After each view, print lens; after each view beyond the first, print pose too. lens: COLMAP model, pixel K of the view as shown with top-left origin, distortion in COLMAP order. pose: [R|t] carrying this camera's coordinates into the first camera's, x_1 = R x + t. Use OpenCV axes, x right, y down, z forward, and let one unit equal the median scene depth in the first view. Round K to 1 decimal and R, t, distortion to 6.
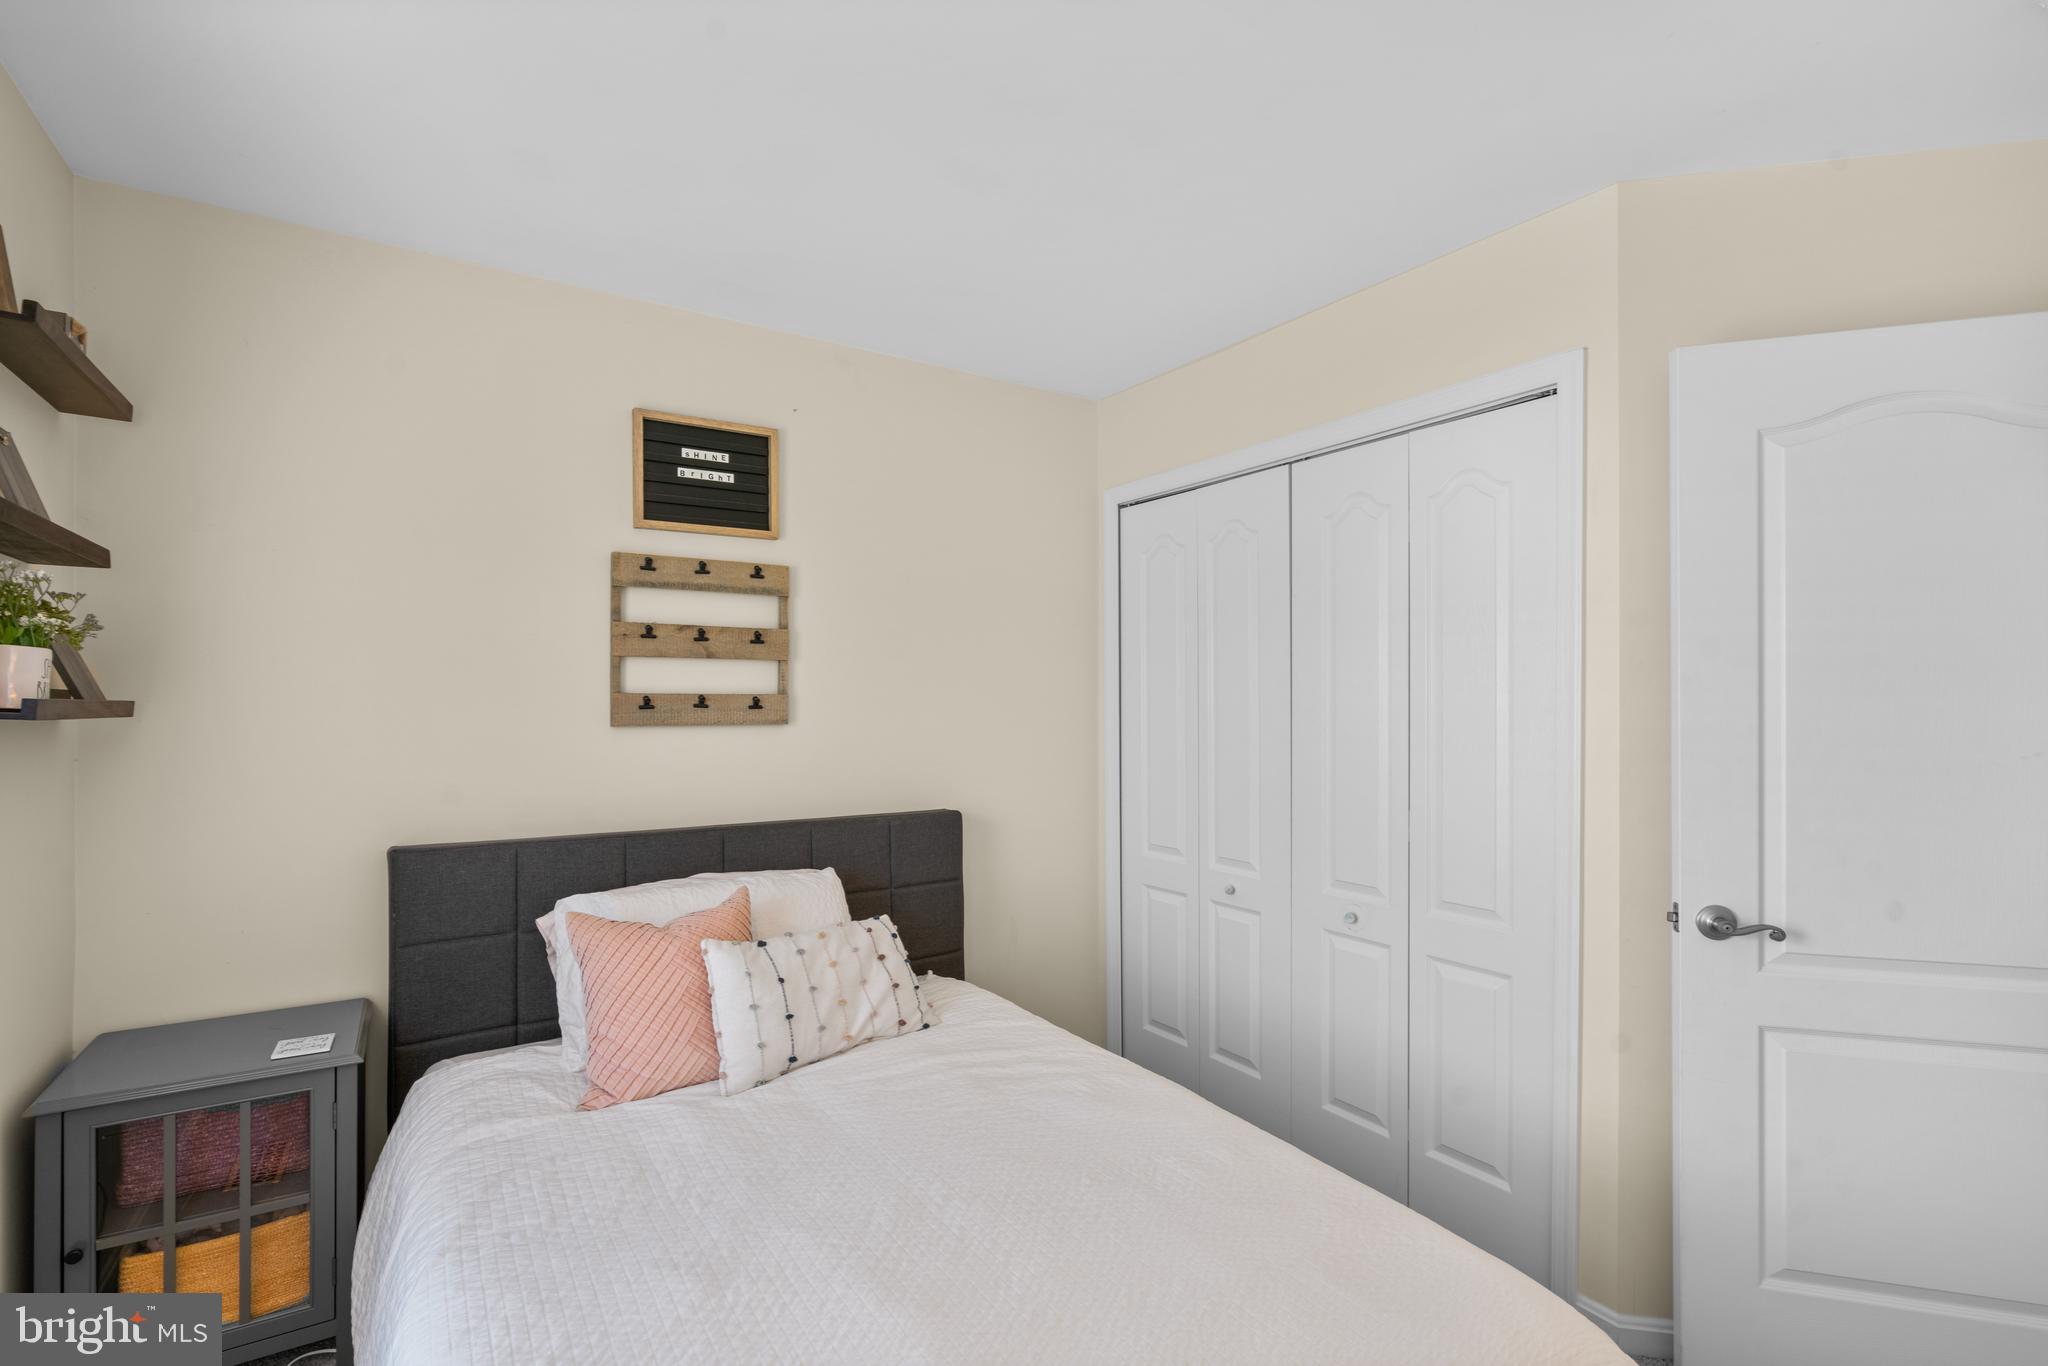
lens RADIAL K [[928.5, 0, 1002.6], [0, 928.5, 700.7], [0, 0, 1]] dist [-0.009603, 0.004844]
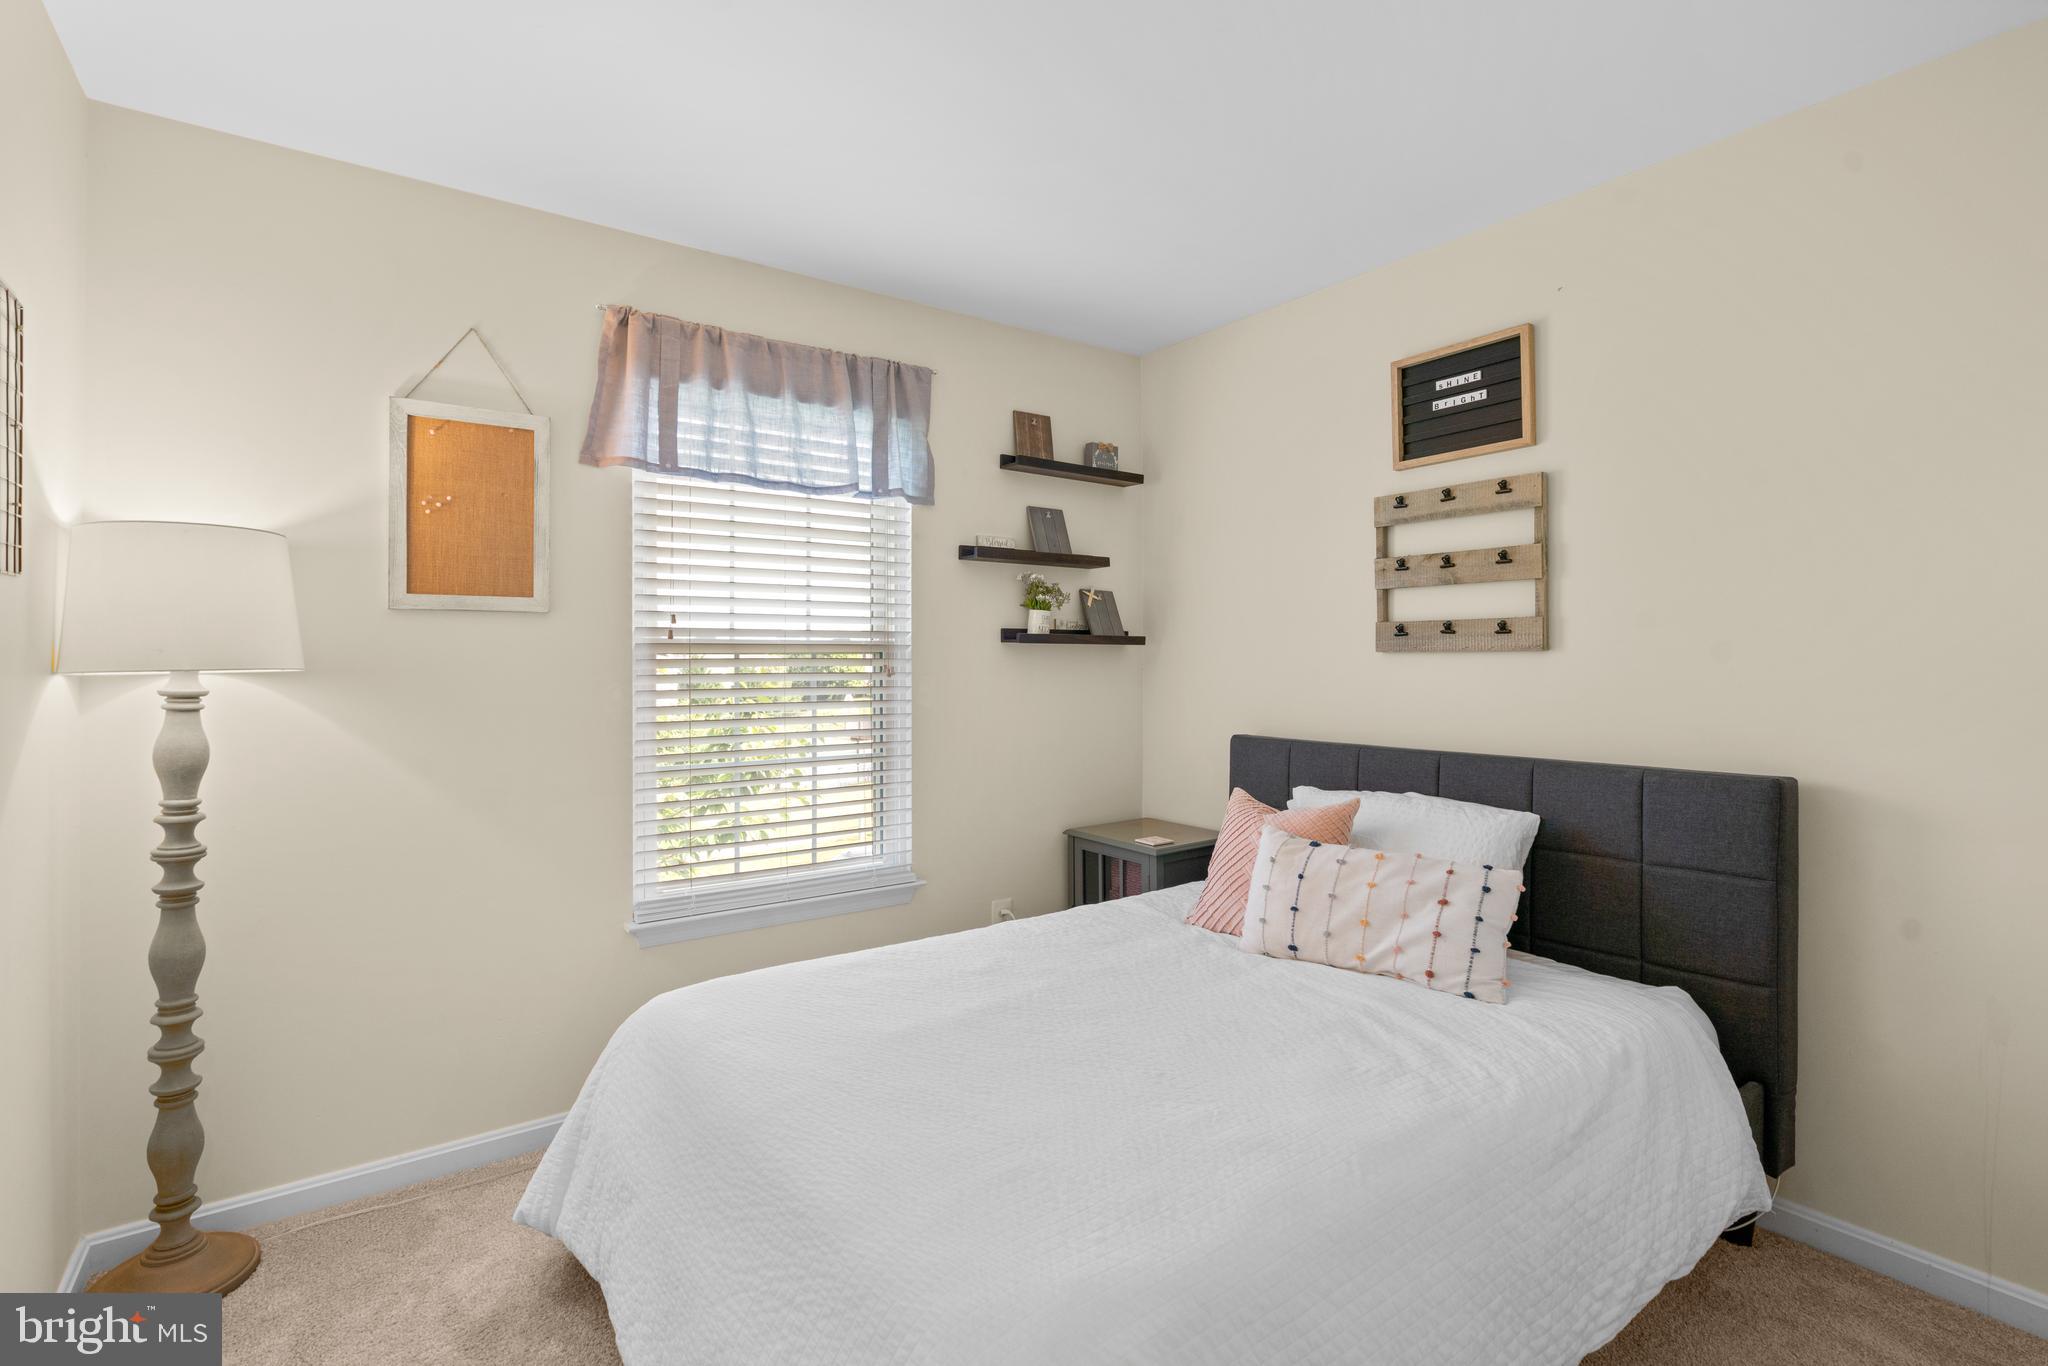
lens RADIAL K [[928.5, 0, 1003.4], [0, 928.5, 662.7], [0, 0, 1]] dist [-0.009603, 0.004844]
pose [[0.068982, 0.004806, -0.997606, 0.654539], [0.006854, 0.999963, 0.005292, 0.030855], [0.997594, -0.007203, 0.068947, 0.450238]]
